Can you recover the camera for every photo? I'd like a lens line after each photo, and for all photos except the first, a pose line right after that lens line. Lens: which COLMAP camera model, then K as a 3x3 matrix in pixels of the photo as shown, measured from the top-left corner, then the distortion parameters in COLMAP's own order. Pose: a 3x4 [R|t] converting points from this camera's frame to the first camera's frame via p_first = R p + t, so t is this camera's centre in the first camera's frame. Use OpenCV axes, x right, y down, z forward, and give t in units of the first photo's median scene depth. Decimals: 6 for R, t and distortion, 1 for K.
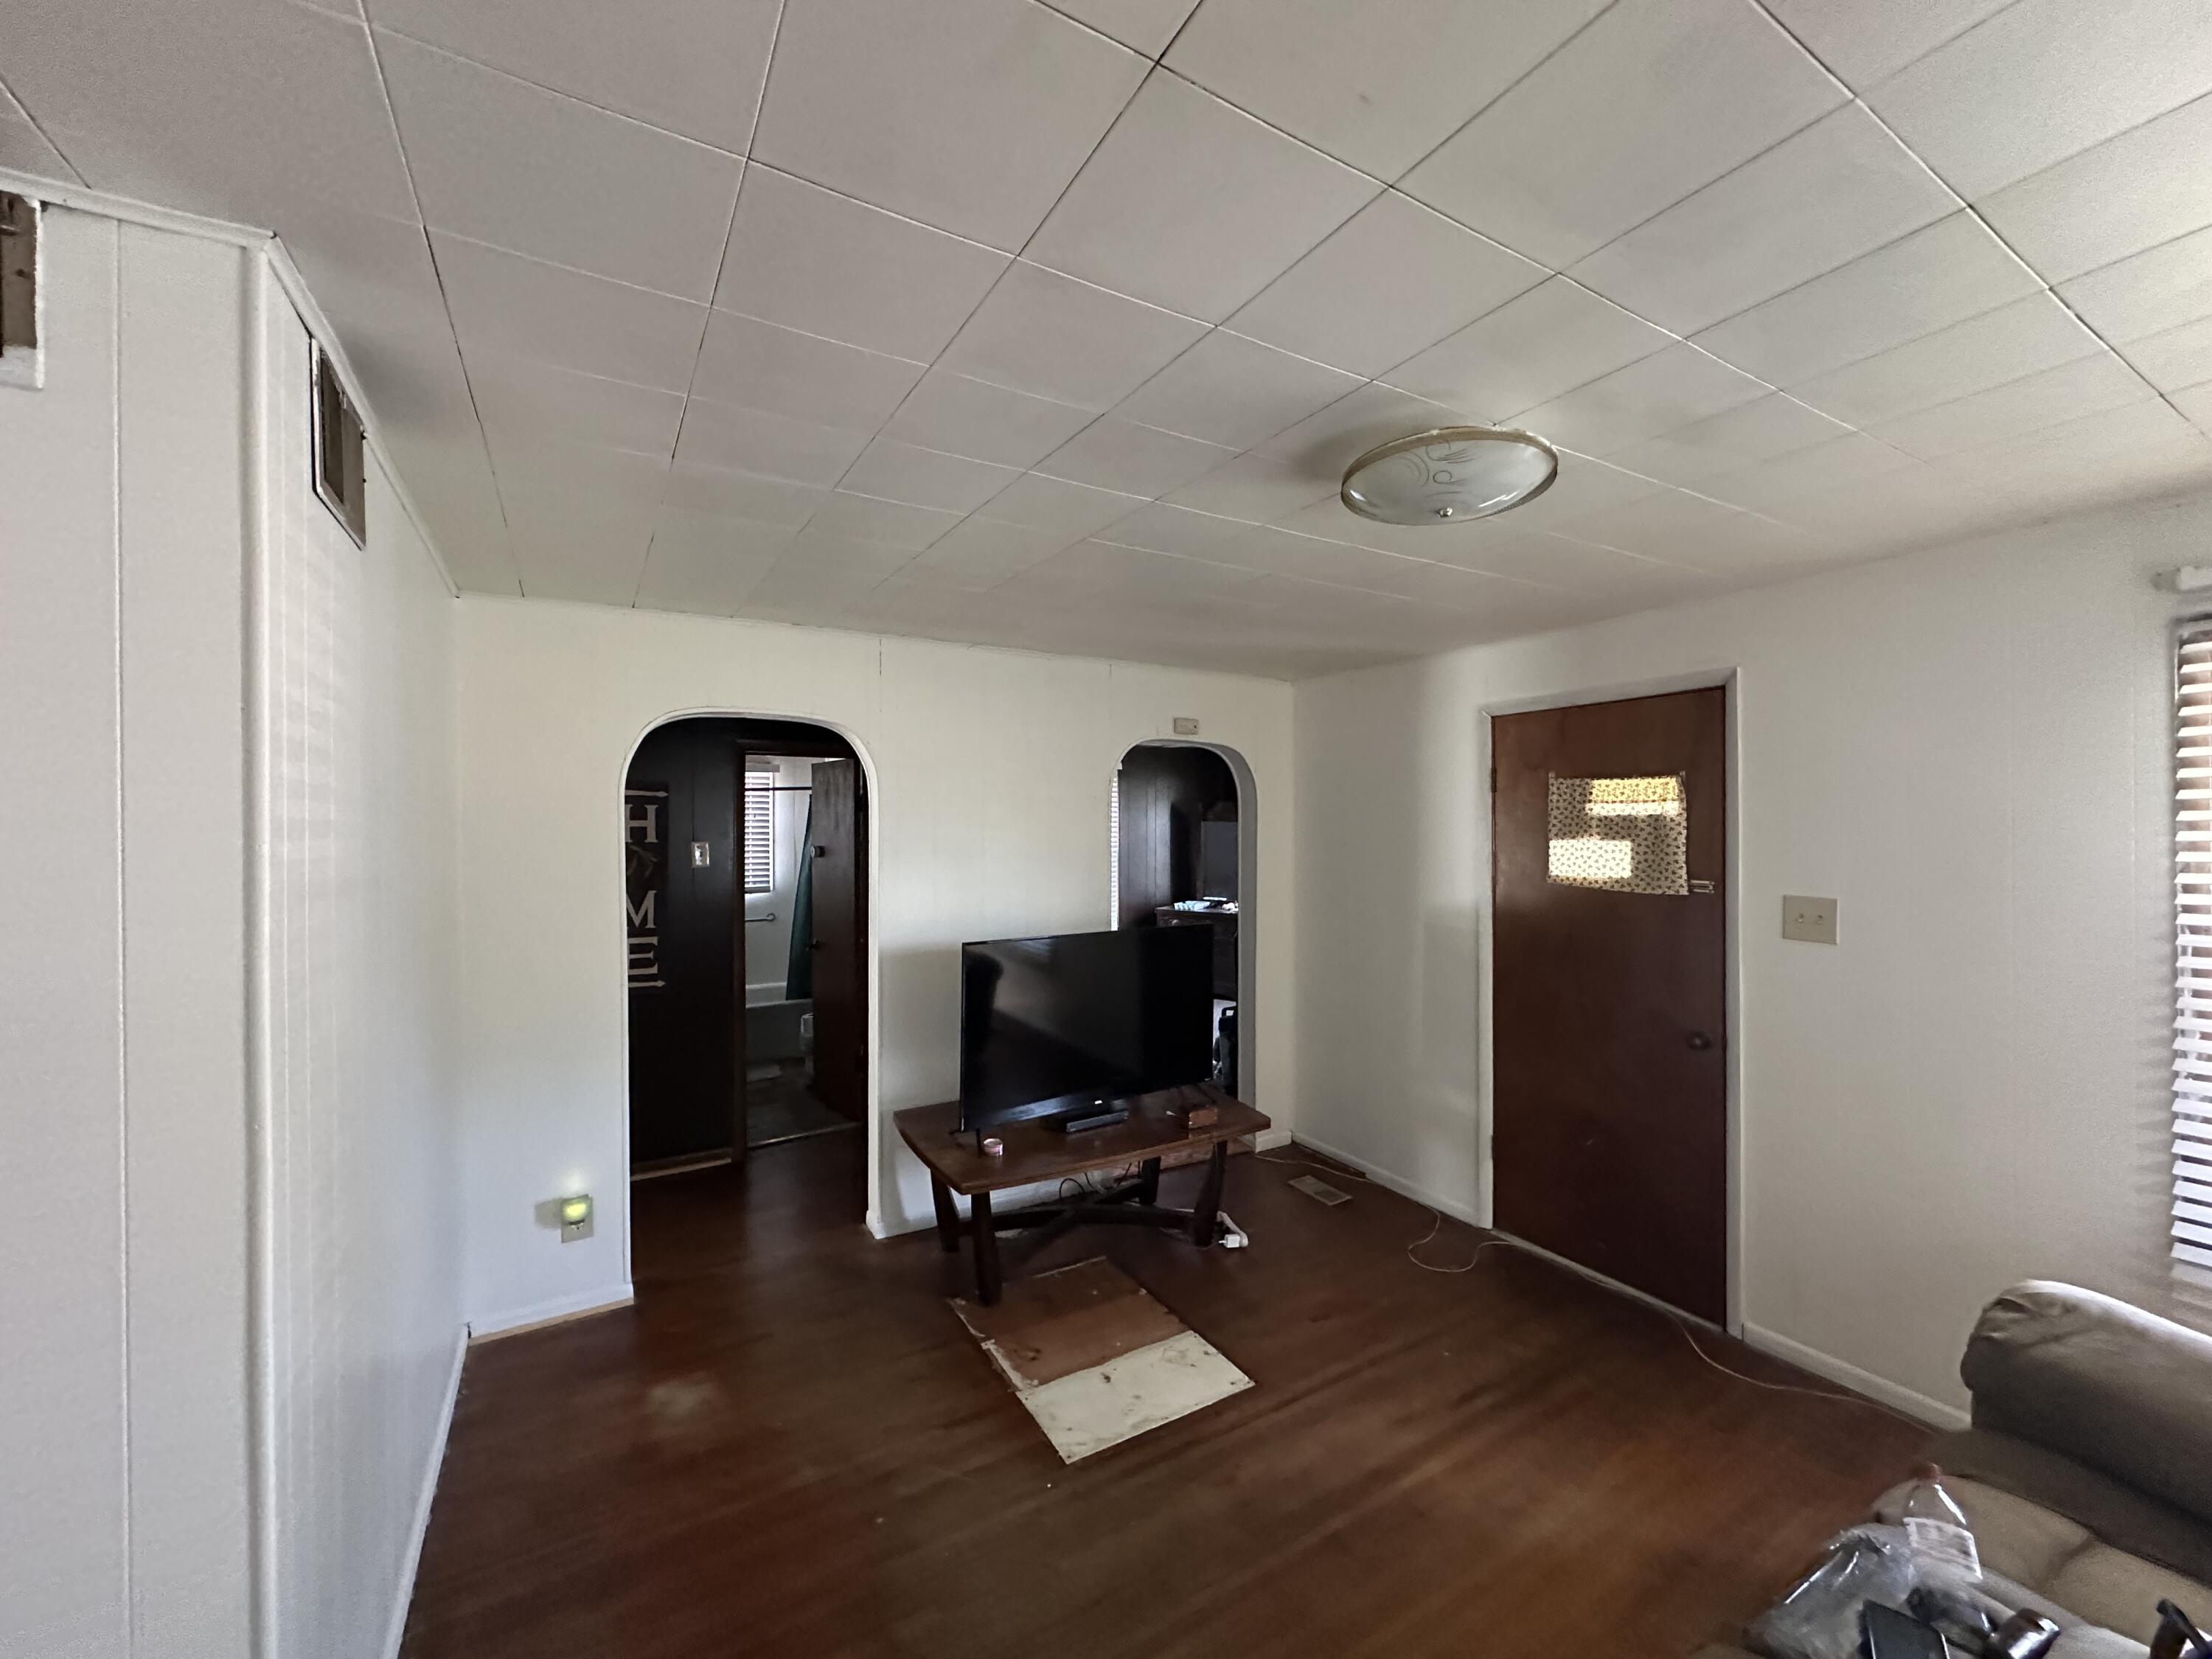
lens RADIAL K [[881.5, 0, 1106.0], [0, 881.5, 829.5], [0, 0, 1]] dist [0.004443, 0.000436]
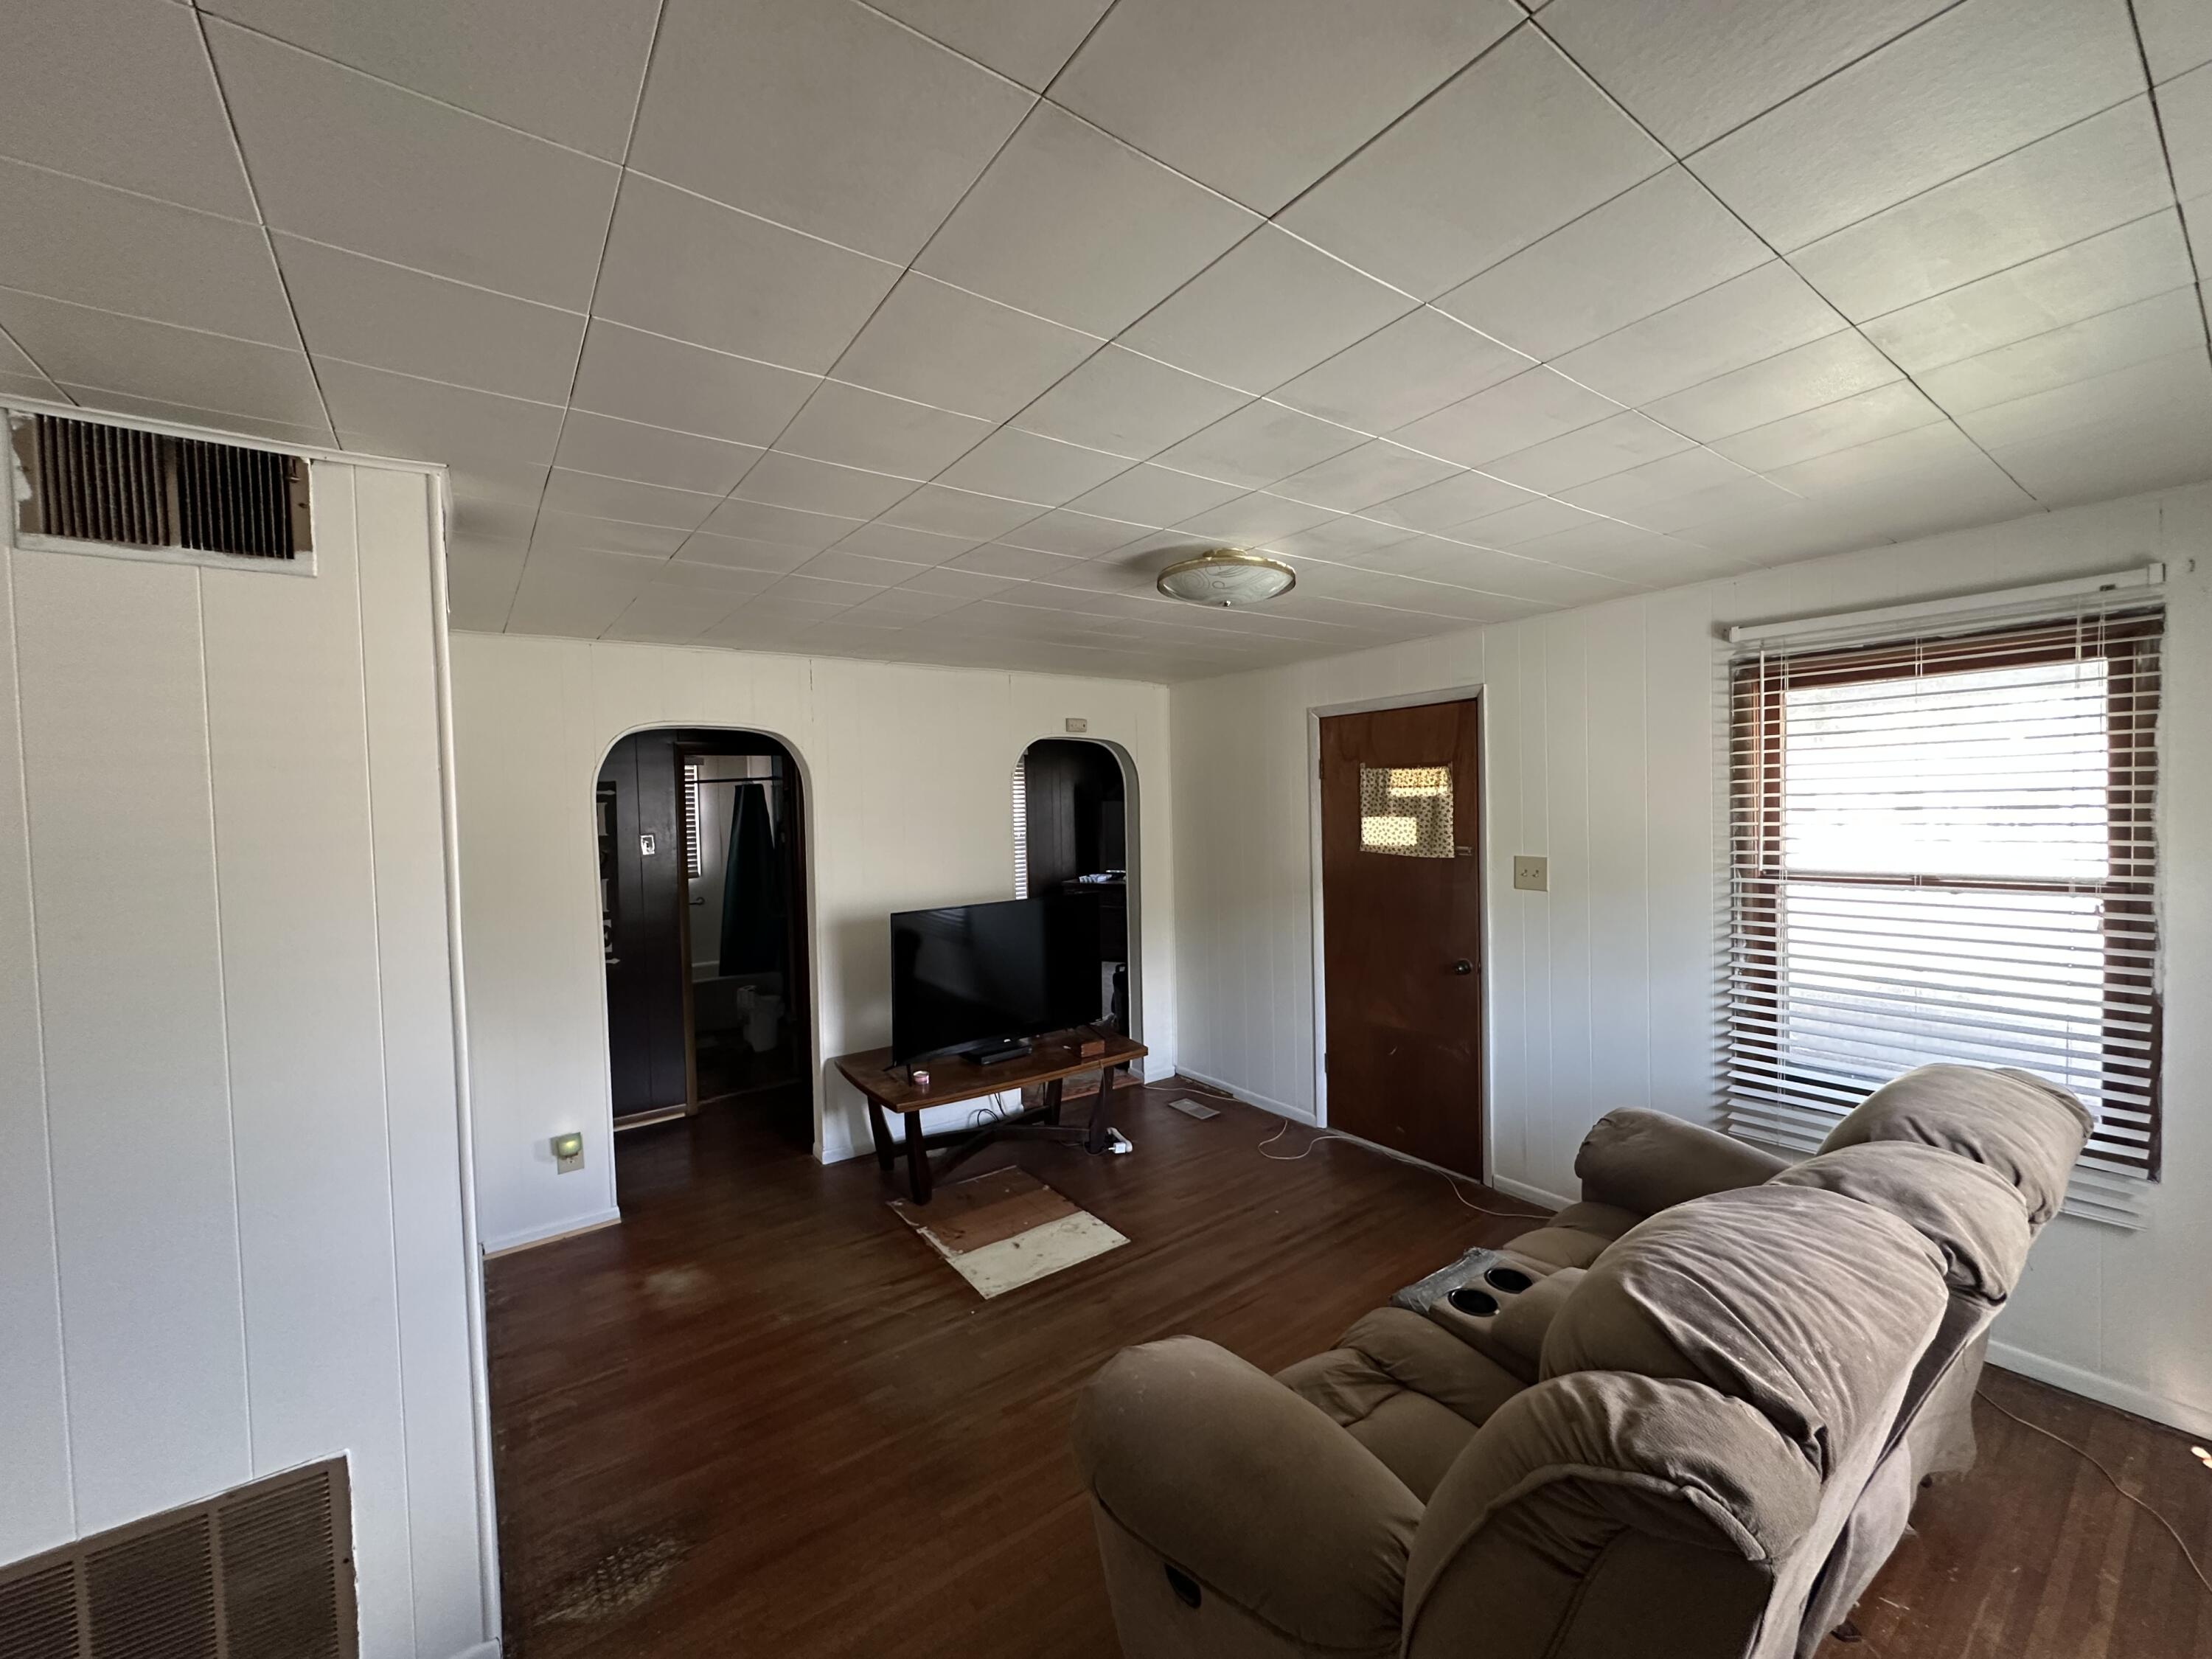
lens RADIAL K [[881.3, 0, 1106.0], [0, 881.3, 829.5], [0, 0, 1]] dist [0.008450, 0.000057]
pose [[0.995050, -0.024820, 0.096224, 0.018909], [0.022055, 0.999316, 0.029697, -0.017204], [-0.096895, -0.027427, 0.994917, -0.239787]]
